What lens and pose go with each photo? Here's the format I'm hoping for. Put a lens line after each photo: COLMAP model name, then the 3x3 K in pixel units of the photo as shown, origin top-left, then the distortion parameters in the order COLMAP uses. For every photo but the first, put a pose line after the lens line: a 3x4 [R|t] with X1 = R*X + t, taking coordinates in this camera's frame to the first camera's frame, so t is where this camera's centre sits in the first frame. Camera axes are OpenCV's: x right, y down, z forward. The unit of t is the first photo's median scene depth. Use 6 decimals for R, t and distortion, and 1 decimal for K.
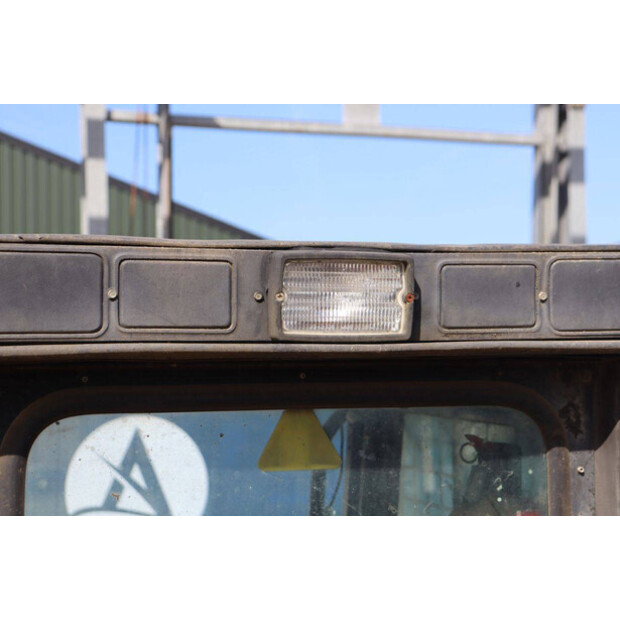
lens RADIAL K [[1467.7, 0, 308.1], [0, 1467.7, 310.5], [0, 0, 1]] dist [0.269019, 0.000000]
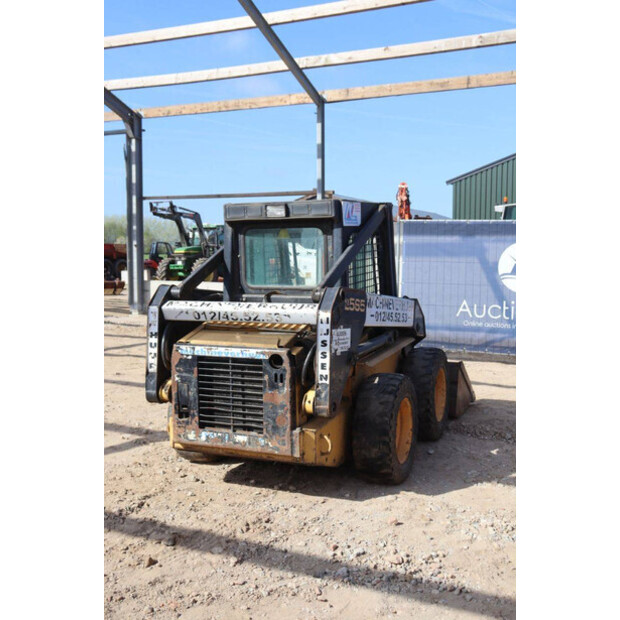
lens RADIAL K [[719.0, 0, 306.3], [0, 719.0, 311.7], [0, 0, 1]] dist [-0.002408, 0.000000]
pose [[0.745269, 0.068854, -0.663199, 2.091994], [0.034997, 0.989243, 0.142033, -0.012503], [0.665844, -0.129063, 0.734843, -1.206075]]
